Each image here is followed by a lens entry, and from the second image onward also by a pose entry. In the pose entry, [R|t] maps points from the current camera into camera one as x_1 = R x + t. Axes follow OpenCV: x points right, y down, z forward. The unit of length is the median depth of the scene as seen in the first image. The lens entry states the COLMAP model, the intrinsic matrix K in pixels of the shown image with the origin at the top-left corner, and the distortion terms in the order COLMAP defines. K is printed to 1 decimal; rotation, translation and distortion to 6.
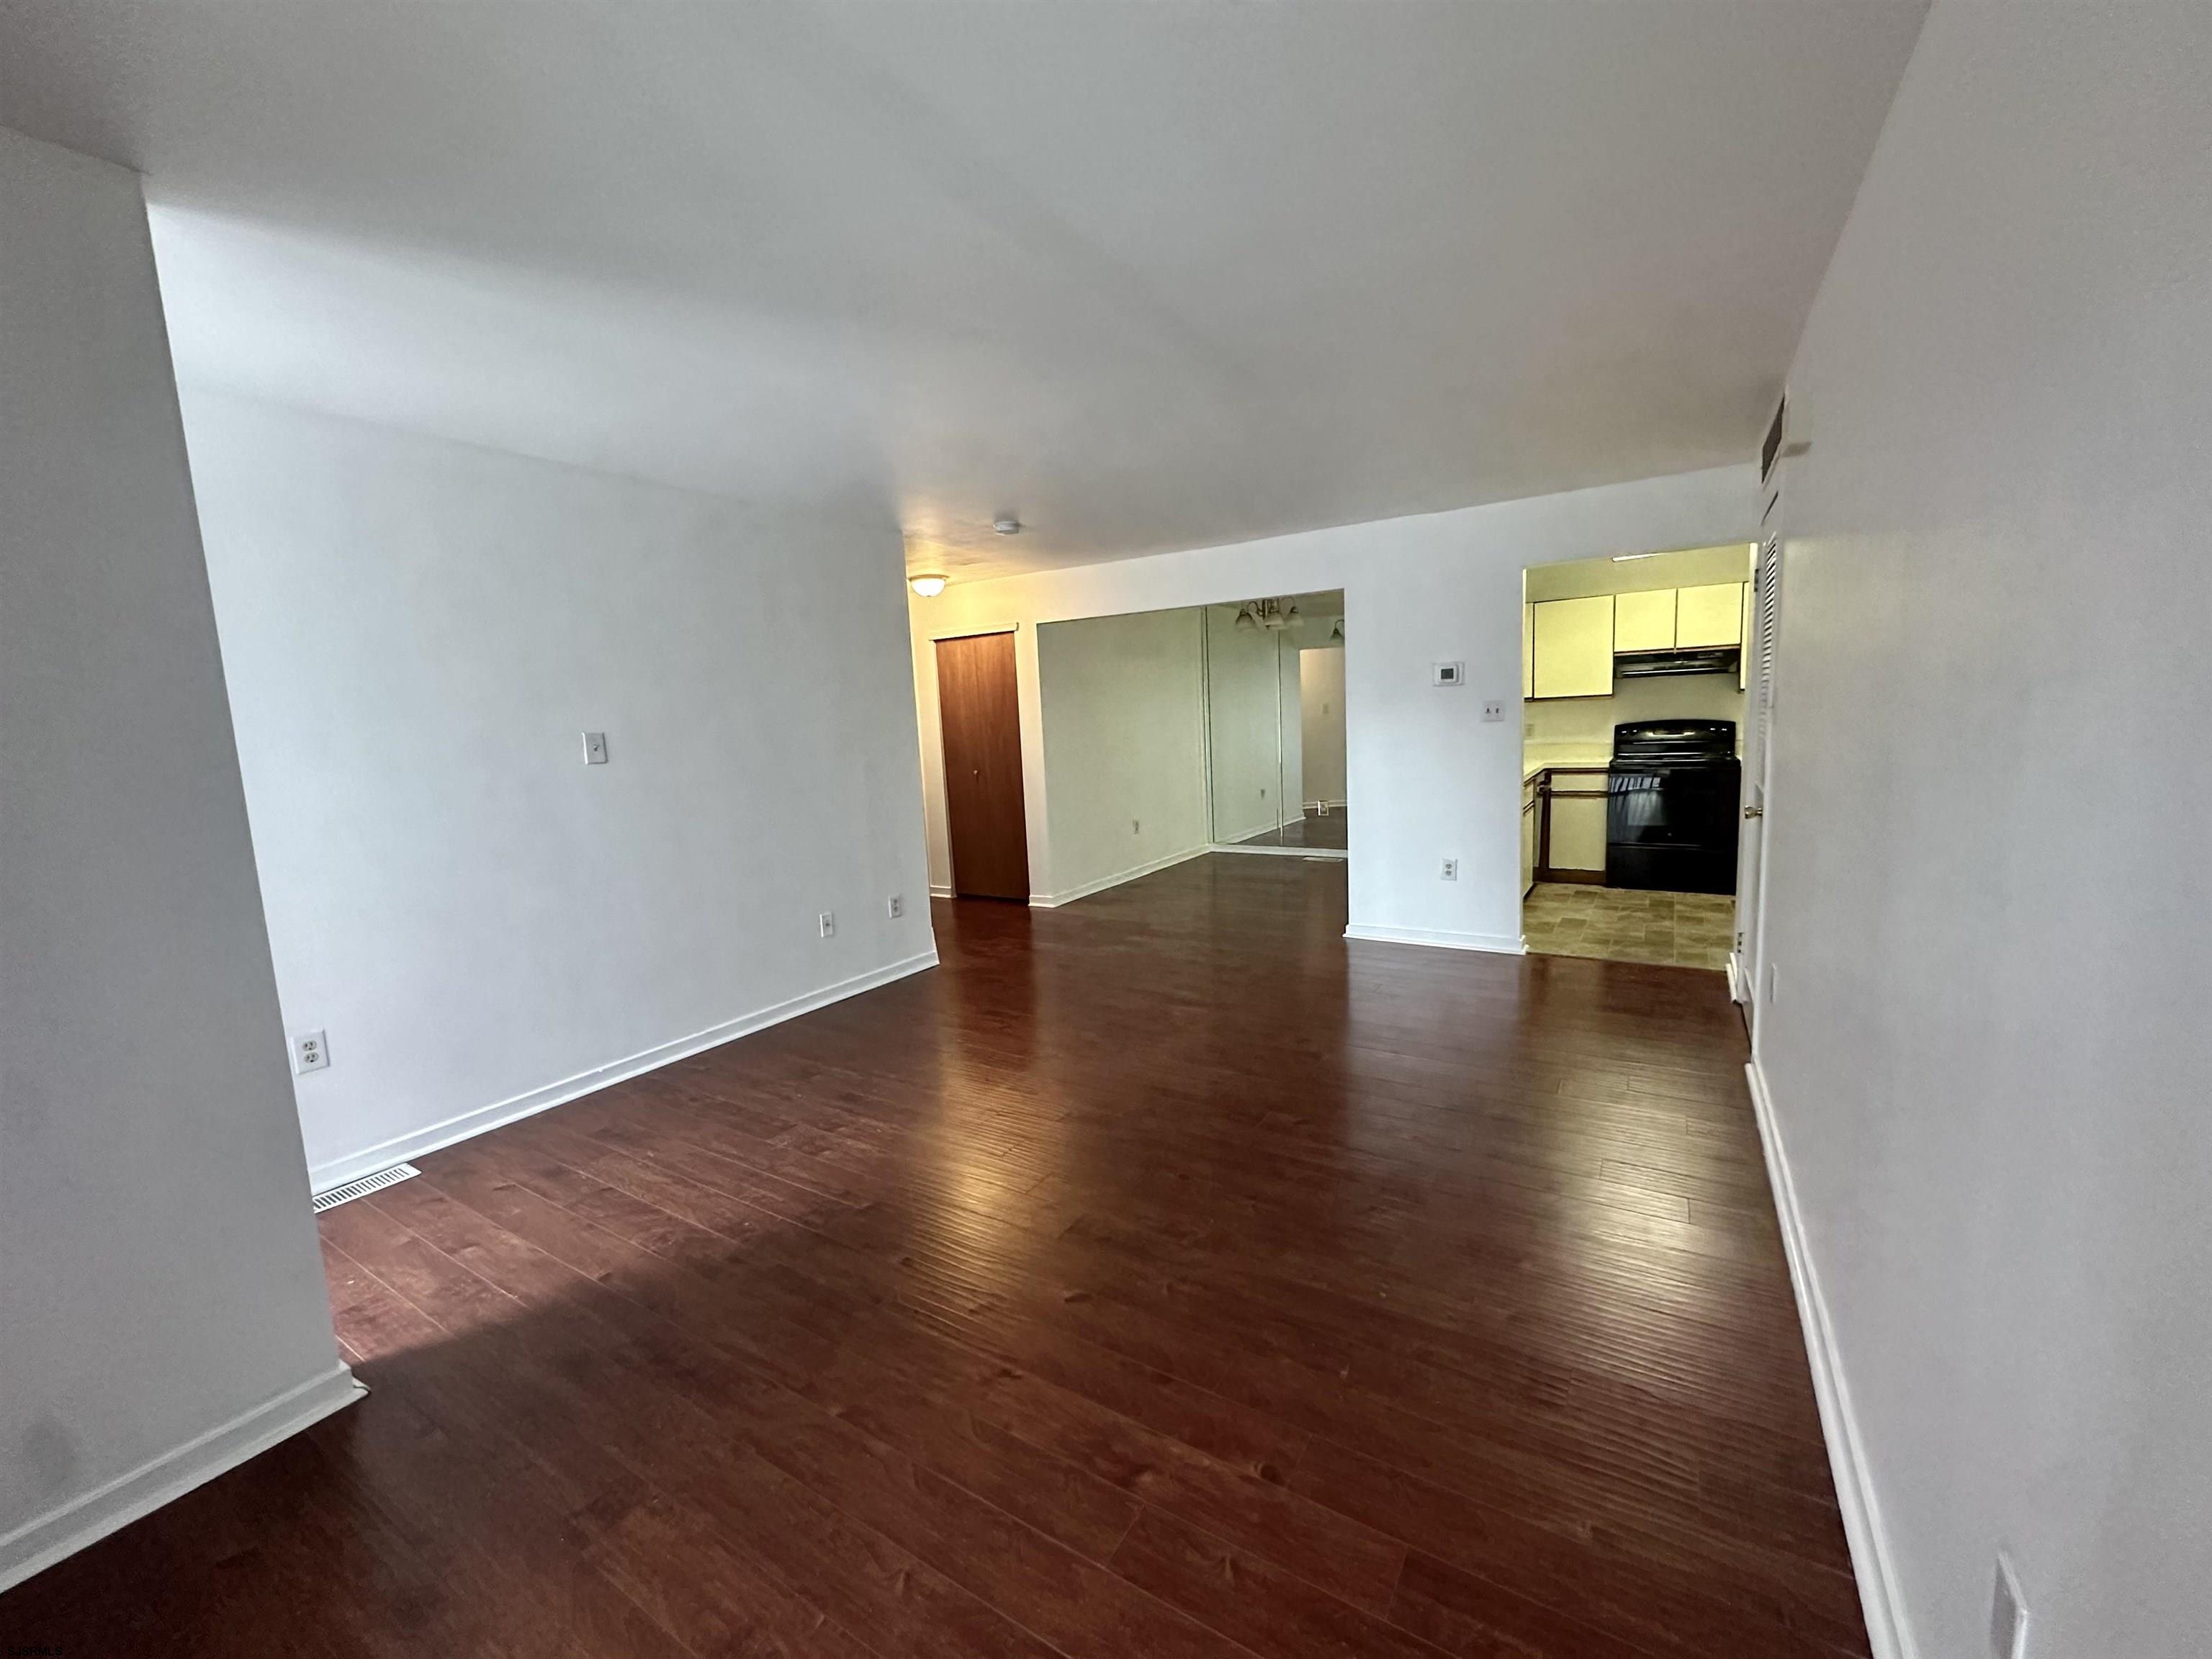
lens RADIAL K [[885.0, 0, 1113.5], [0, 885.0, 818.3], [0, 0, 1]] dist [-0.001786, 0.000506]
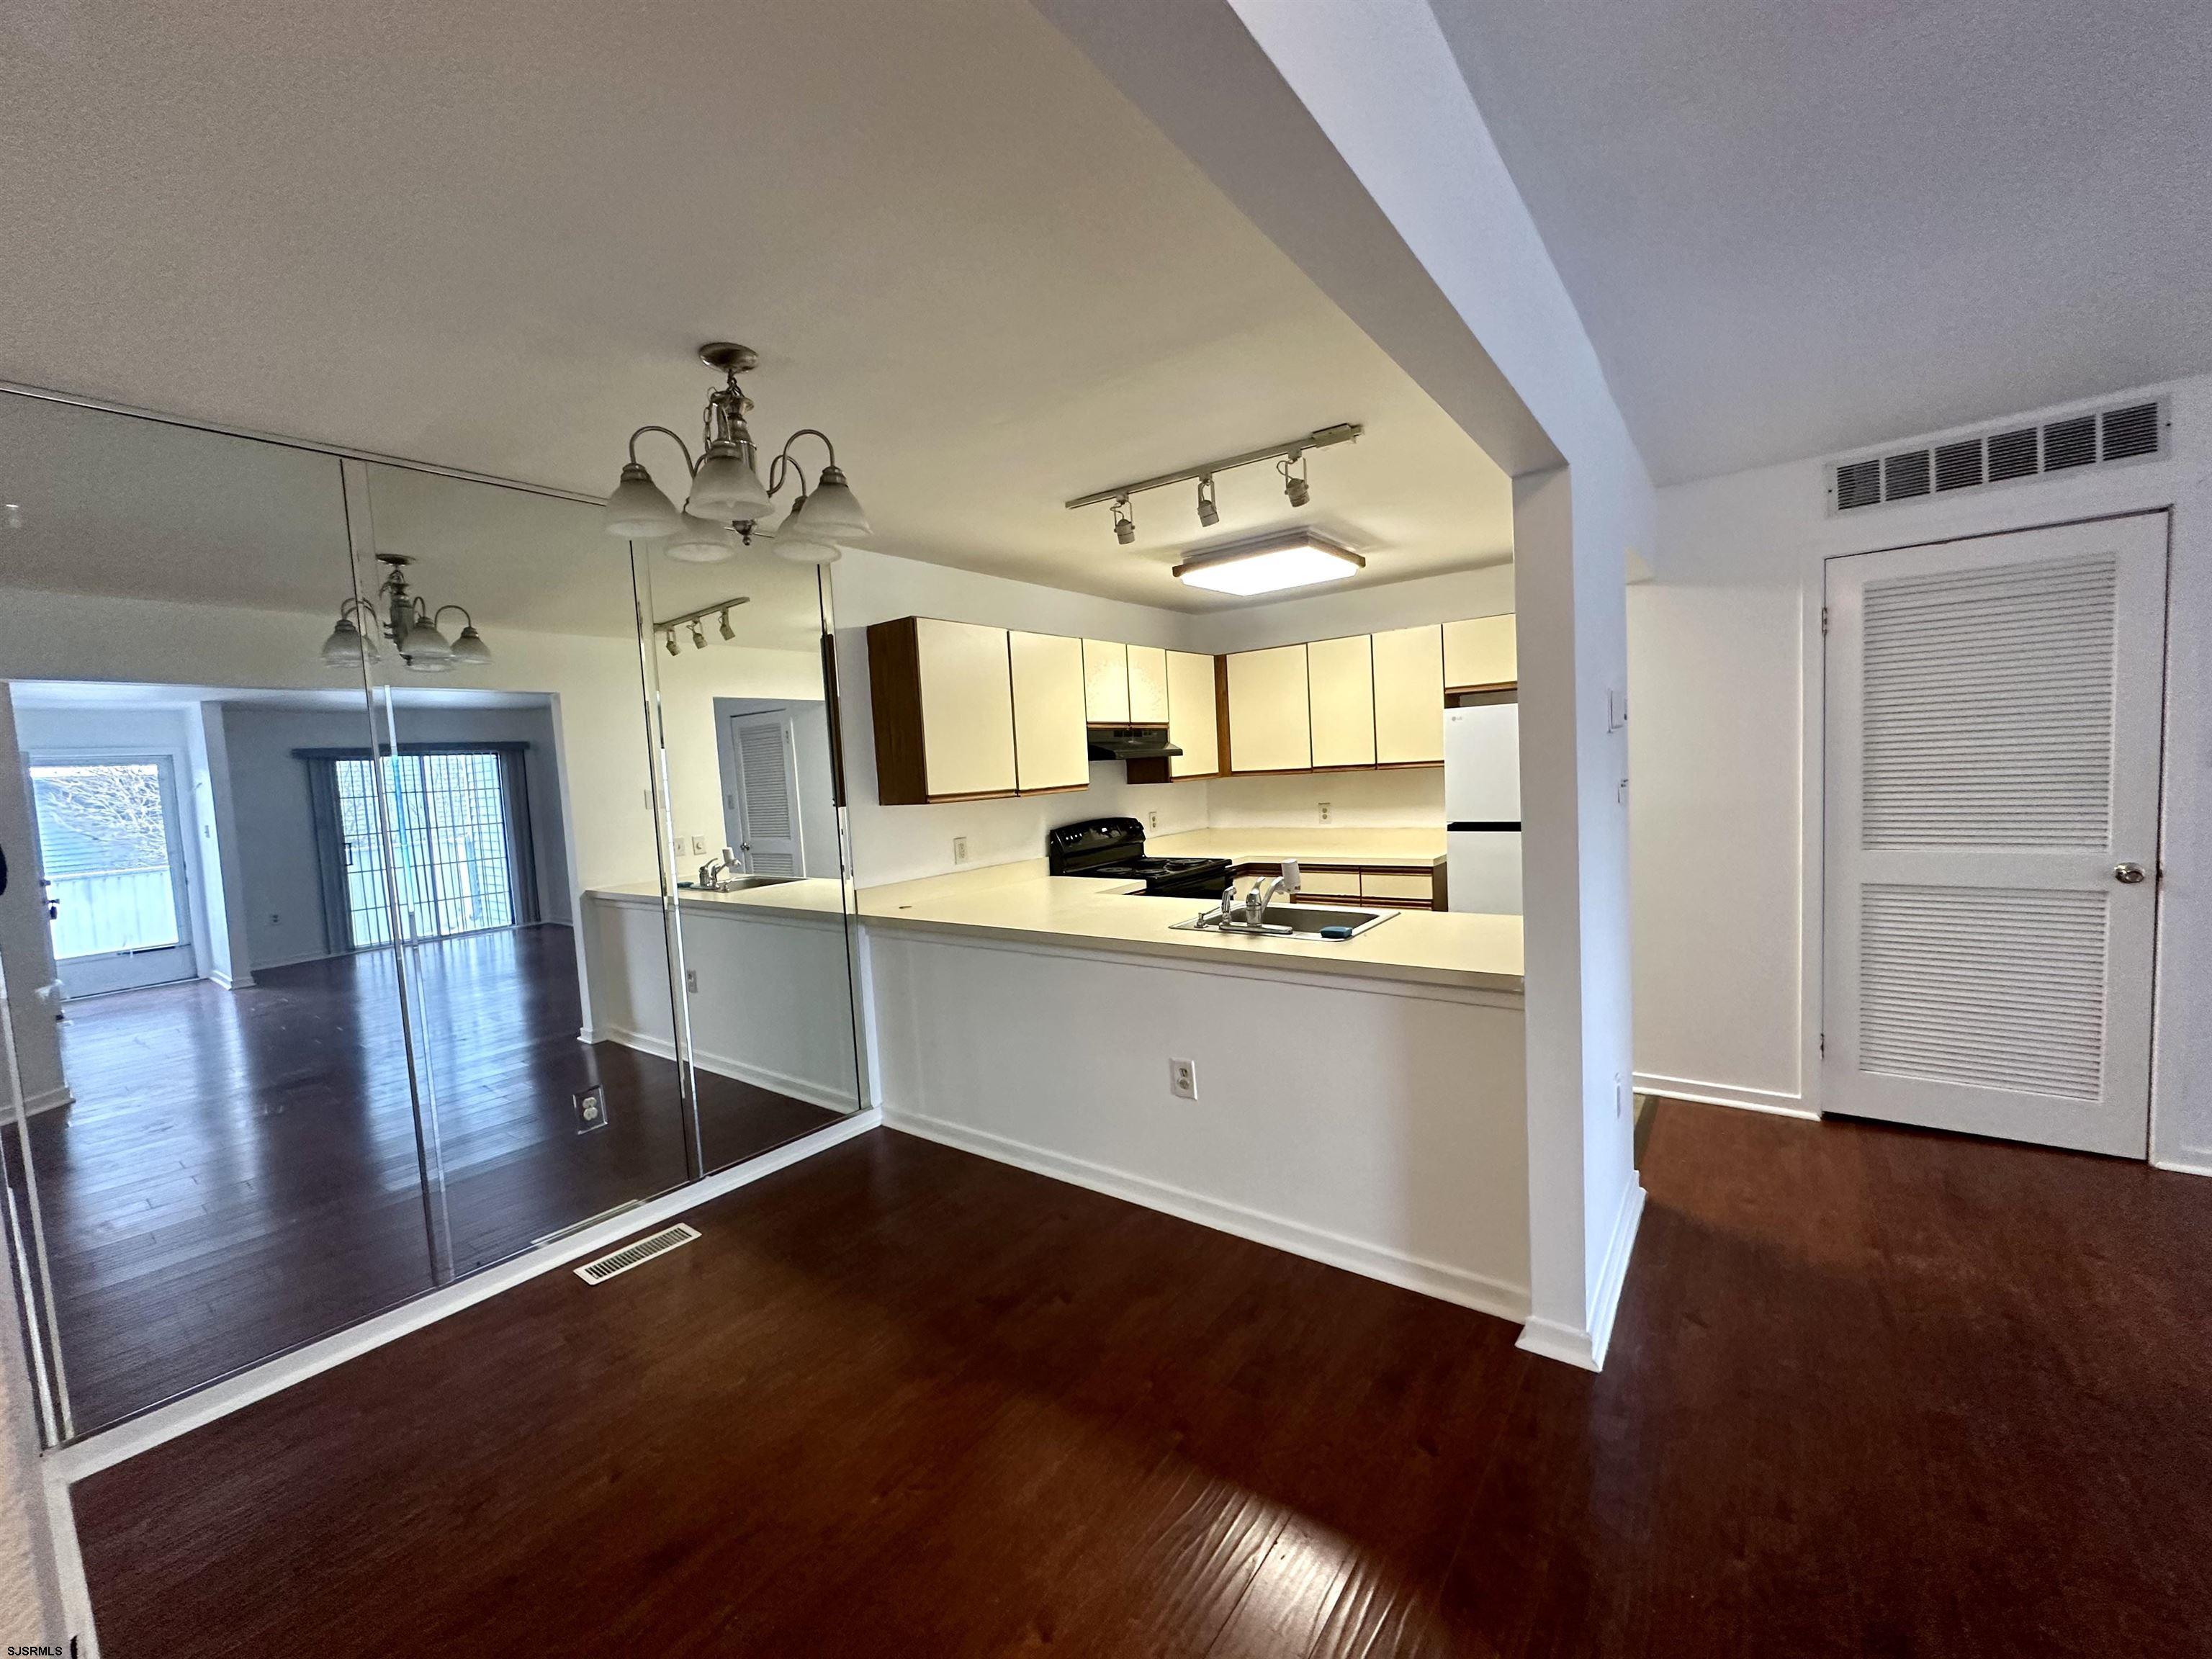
lens RADIAL K [[885.0, 0, 1103.3], [0, 885.0, 825.8], [0, 0, 1]] dist [-0.001786, 0.000506]
pose [[0.085684, -0.040250, 0.995509, -0.116802], [0.160080, 0.986758, 0.026118, -0.125145], [-0.983378, 0.157124, 0.090992, 0.934782]]
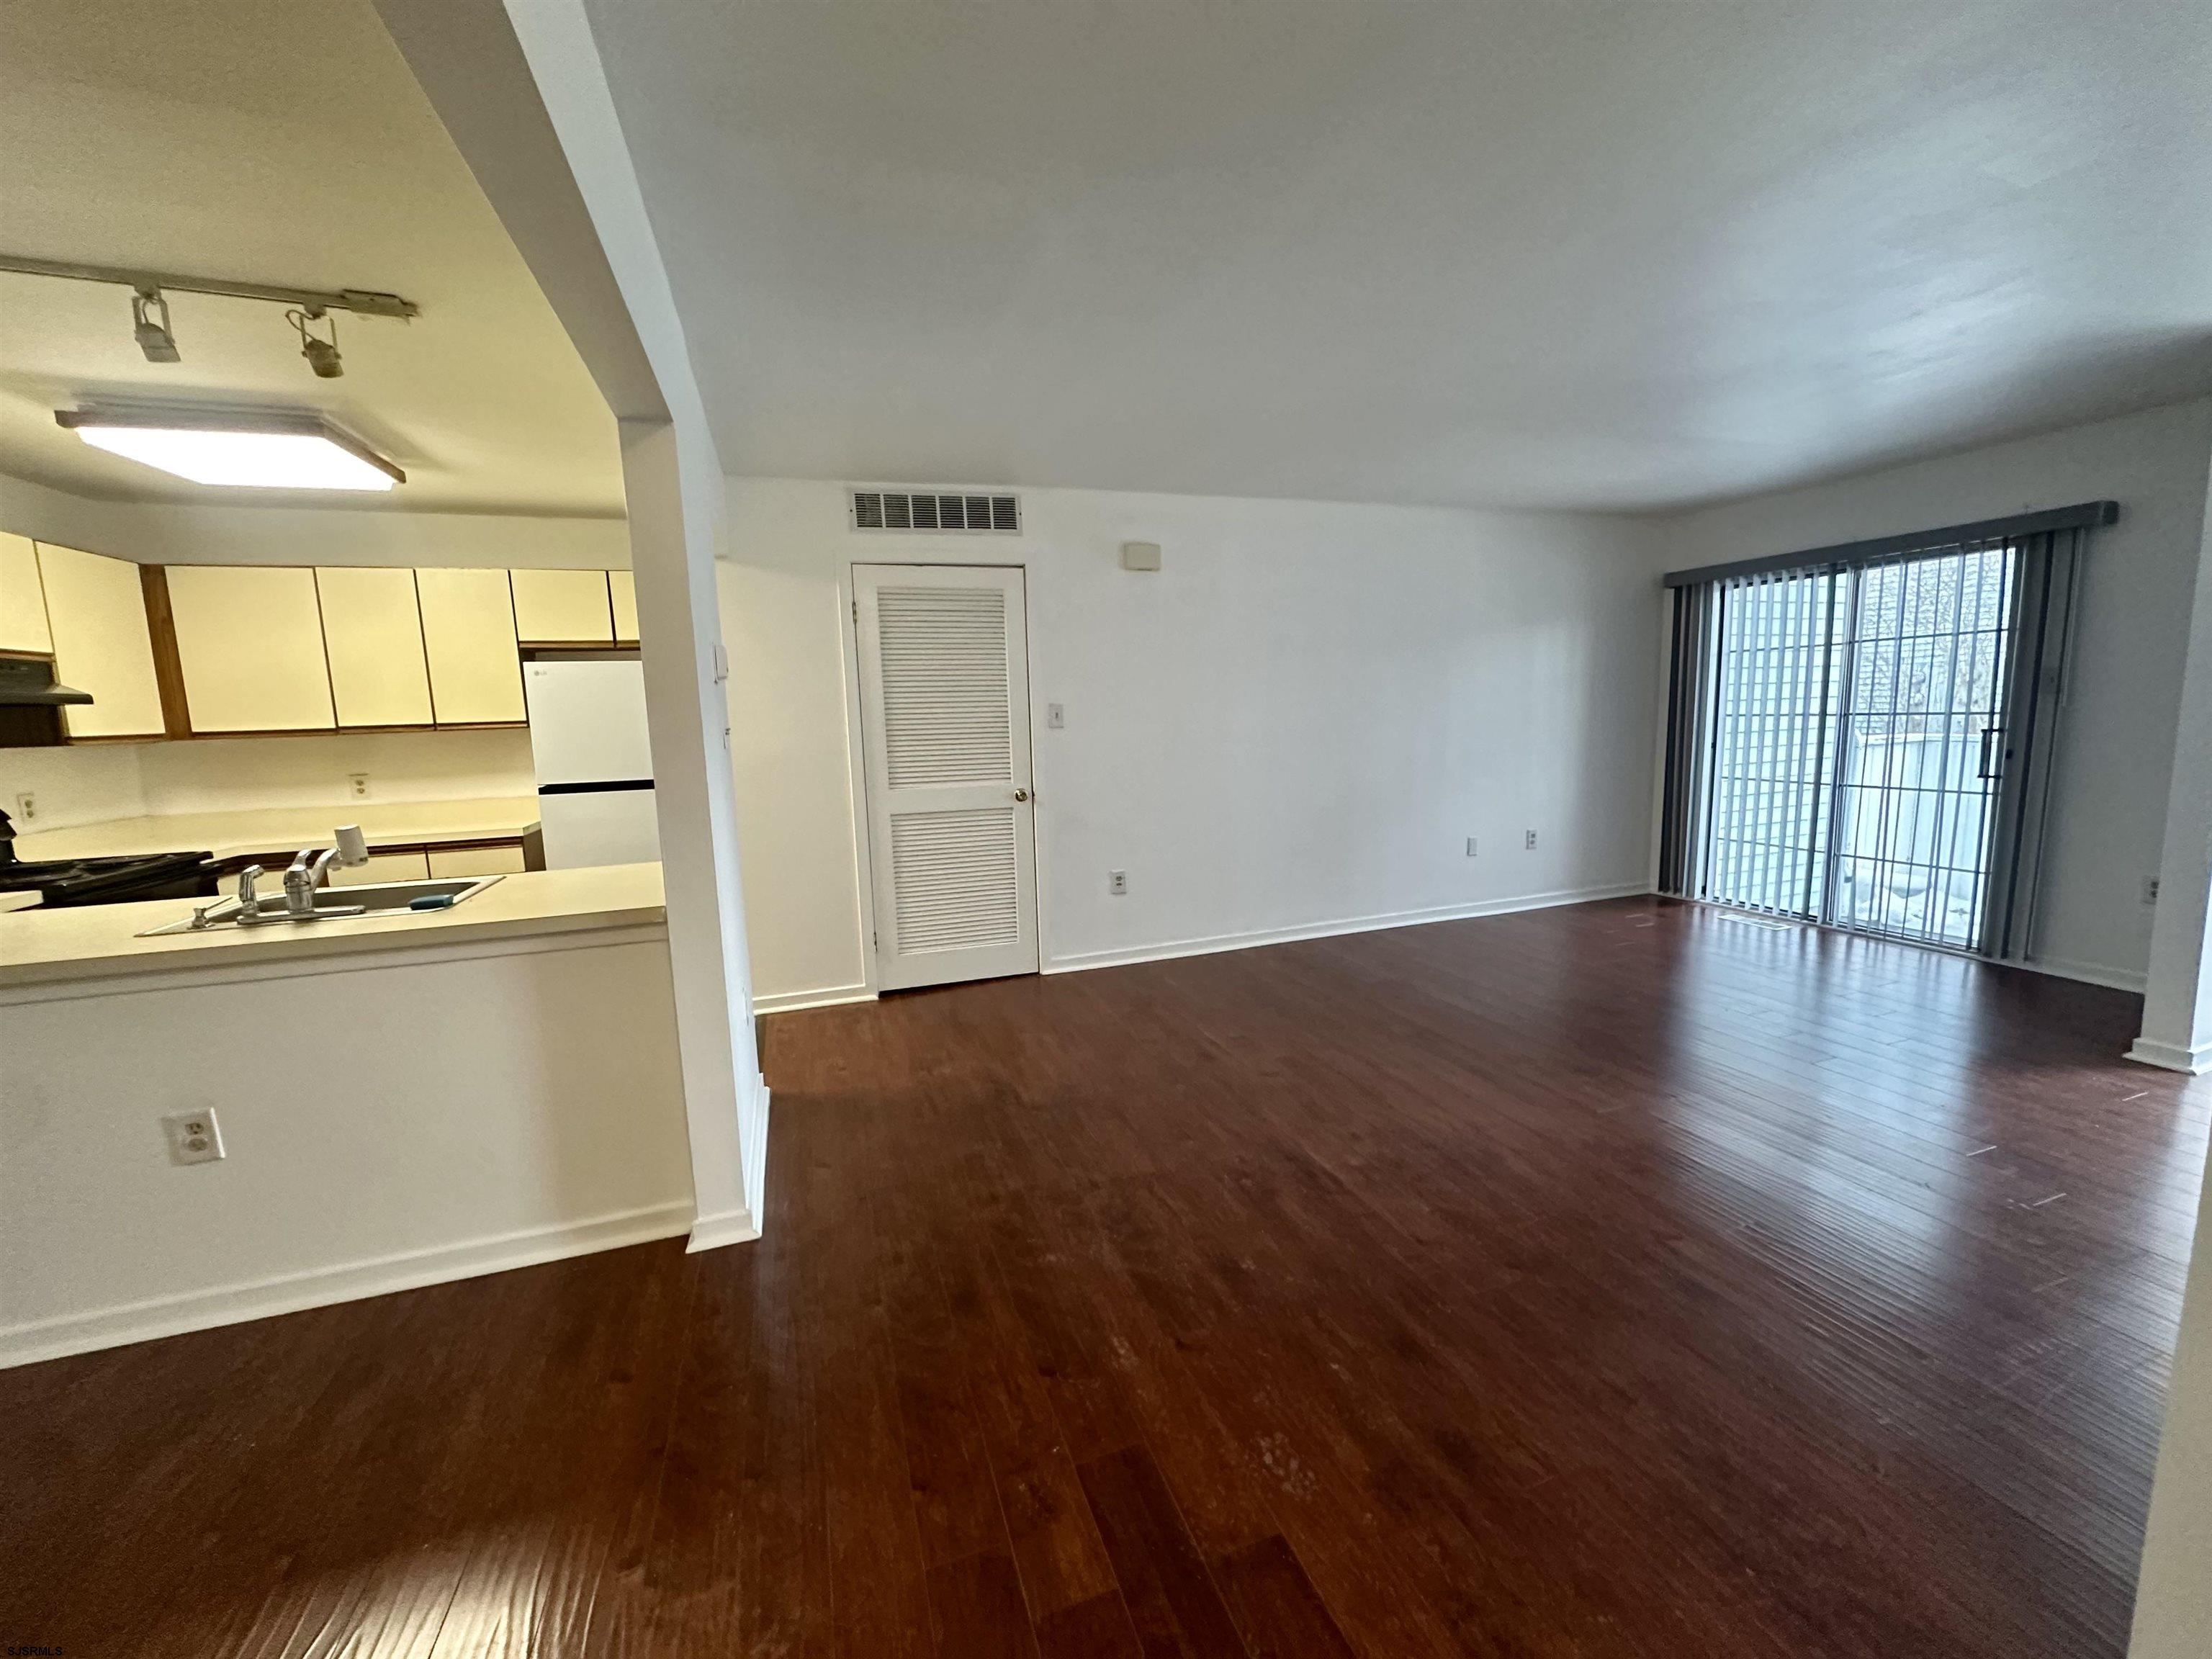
lens RADIAL K [[885.0, 0, 1105.1], [0, 885.0, 826.6], [0, 0, 1]] dist [-0.001786, 0.000506]
pose [[-0.777593, -0.026539, 0.628207, -0.128214], [0.123767, 0.973101, 0.194308, -0.112084], [-0.616466, 0.228844, -0.753392, 0.967771]]
